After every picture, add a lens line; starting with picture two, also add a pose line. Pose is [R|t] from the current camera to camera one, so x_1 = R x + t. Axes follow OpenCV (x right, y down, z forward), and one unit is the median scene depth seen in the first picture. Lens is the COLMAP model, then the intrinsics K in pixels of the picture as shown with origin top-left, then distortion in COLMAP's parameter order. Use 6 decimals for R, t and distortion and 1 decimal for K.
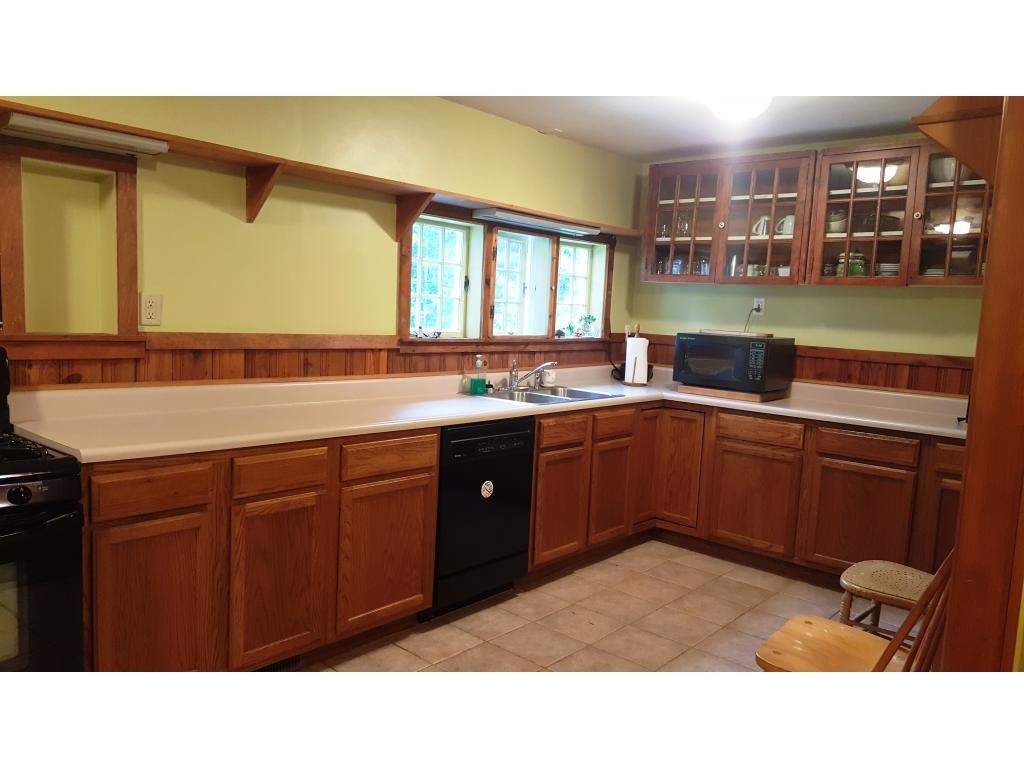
lens RADIAL K [[743.9, 0, 506.5], [0, 743.9, 389.0], [0, 0, 1]] dist [0.144903, -0.216391]
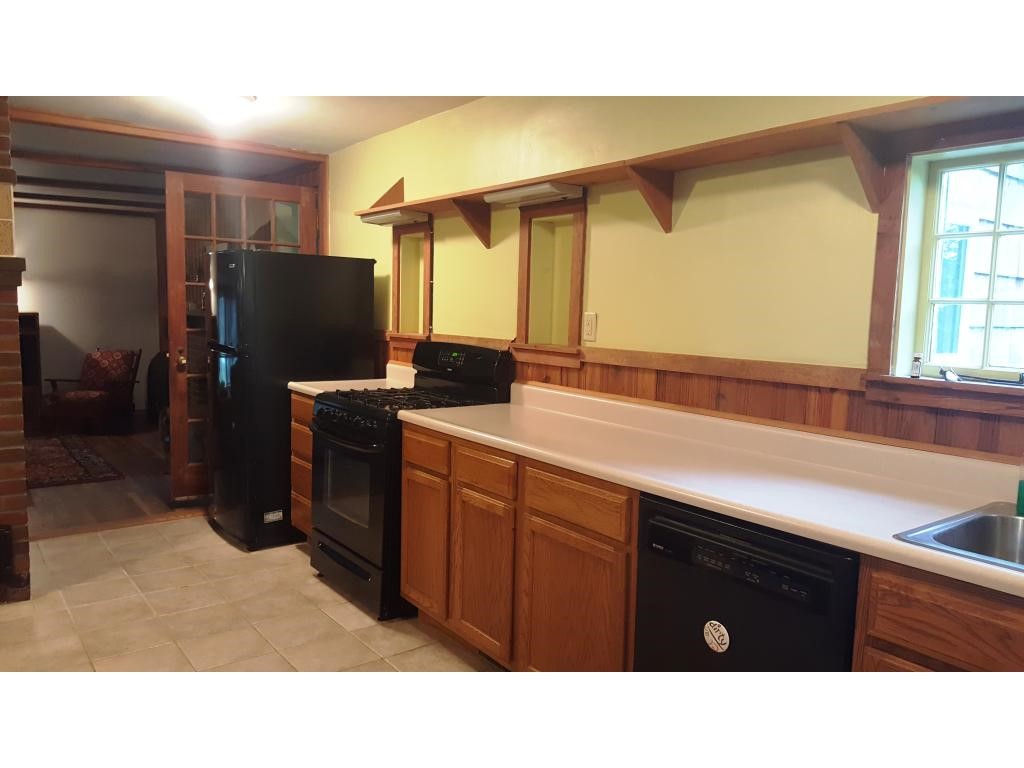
lens RADIAL K [[743.9, 0, 506.5], [0, 743.9, 389.0], [0, 0, 1]] dist [0.144903, -0.216391]
pose [[-0.199510, 0.053535, -0.978432, 0.582545], [-0.139715, 0.986751, 0.082479, -0.077685], [0.969884, 0.153157, -0.189388, 0.979849]]
